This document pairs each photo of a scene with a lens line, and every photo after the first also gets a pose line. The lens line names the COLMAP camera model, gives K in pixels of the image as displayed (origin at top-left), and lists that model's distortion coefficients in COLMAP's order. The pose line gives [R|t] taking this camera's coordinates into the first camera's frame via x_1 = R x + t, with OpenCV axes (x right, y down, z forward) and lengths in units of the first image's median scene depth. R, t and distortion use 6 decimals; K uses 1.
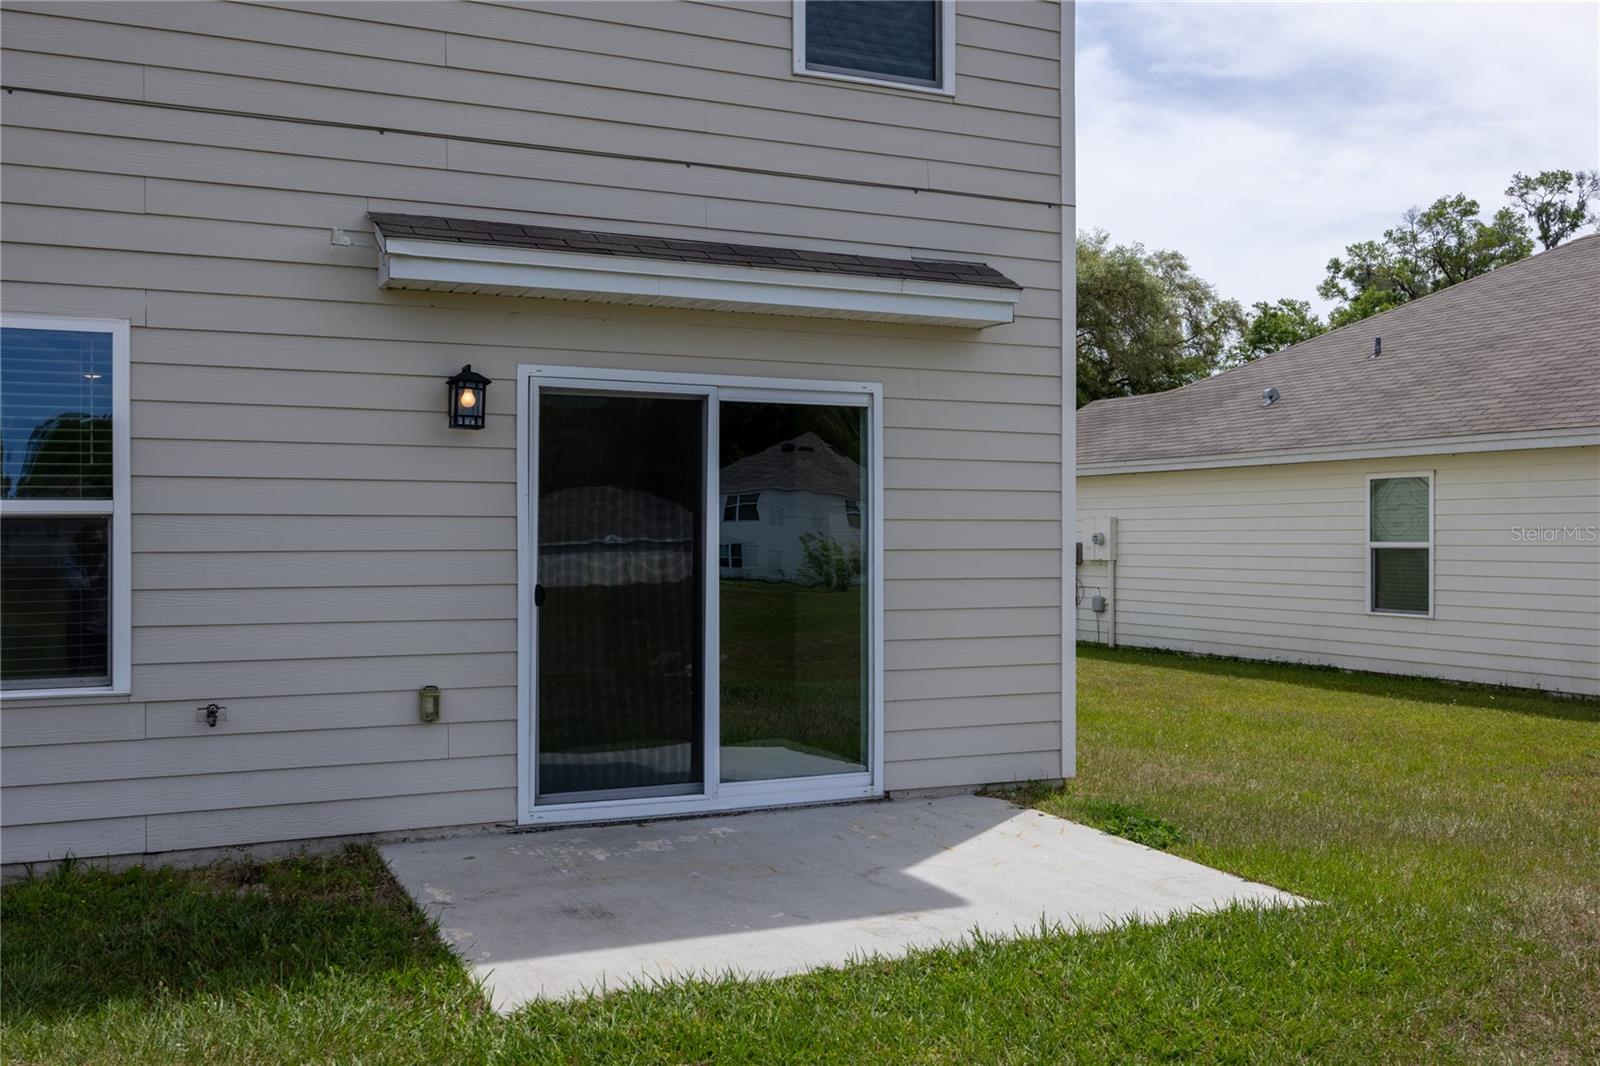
lens RADIAL K [[1487.5, 0, 801.1], [0, 1487.5, 526.4], [0, 0, 1]] dist [-0.004623, 0.000000]
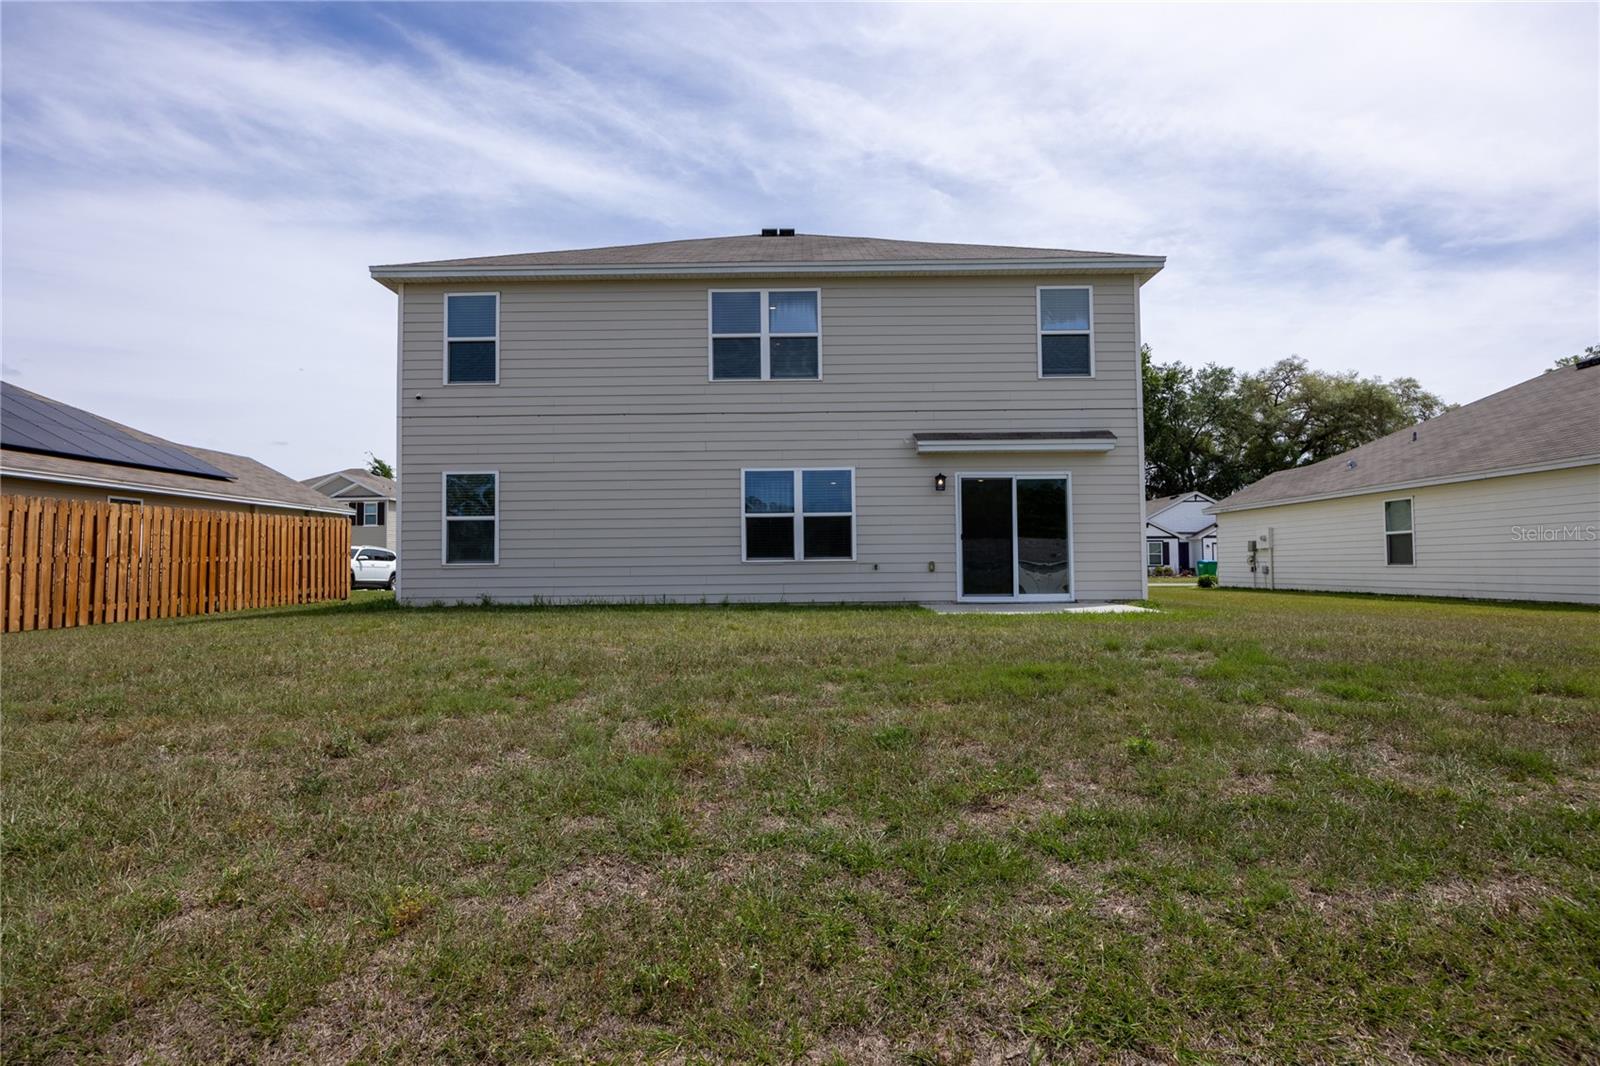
lens RADIAL K [[818.1, 0, 794.7], [0, 818.1, 534.2], [0, 0, 1]] dist [-0.006515, -0.000071]
pose [[0.899817, -0.026672, -0.435451, 0.271222], [0.012014, 0.999266, -0.036382, 0.092136], [0.436102, 0.027506, 0.899477, -0.800248]]
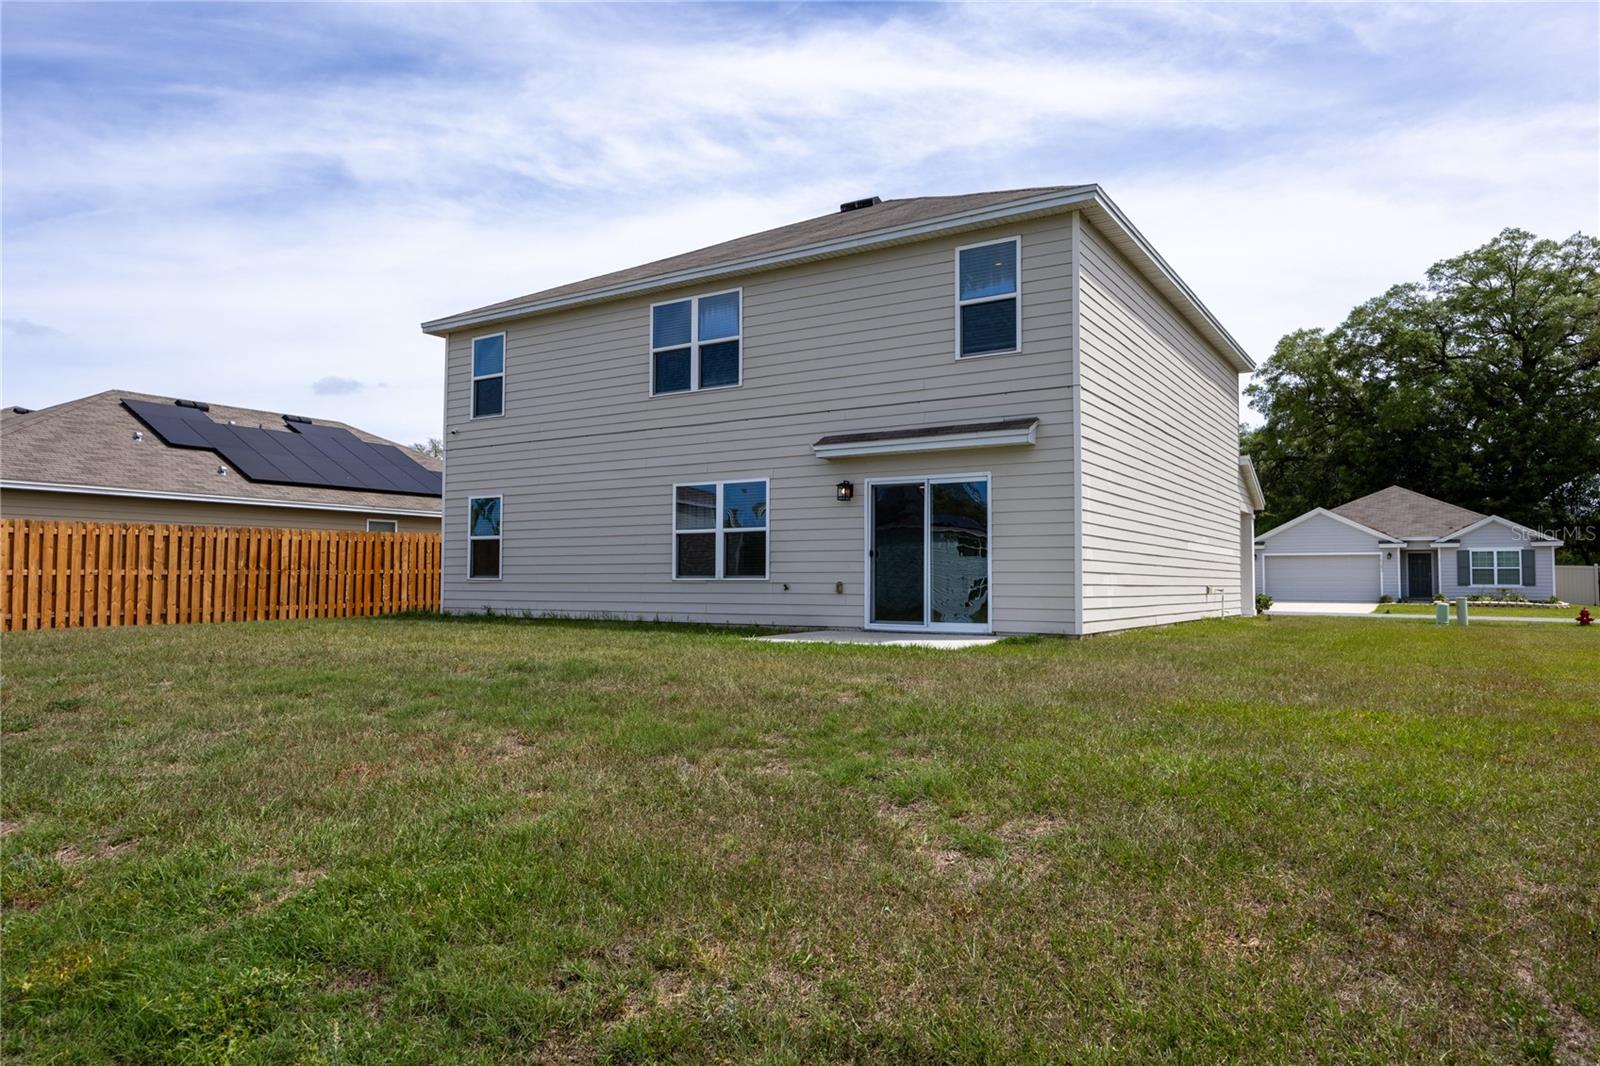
lens RADIAL K [[1018.0, 0, 801.3], [0, 1018.0, 533.0], [0, 0, 1]] dist [-0.018663, 0.001281]
pose [[0.529737, -0.038671, -0.847280, 1.315982], [-0.000449, 0.998947, -0.045874, 0.086662], [0.848162, 0.024682, 0.529162, -0.190554]]
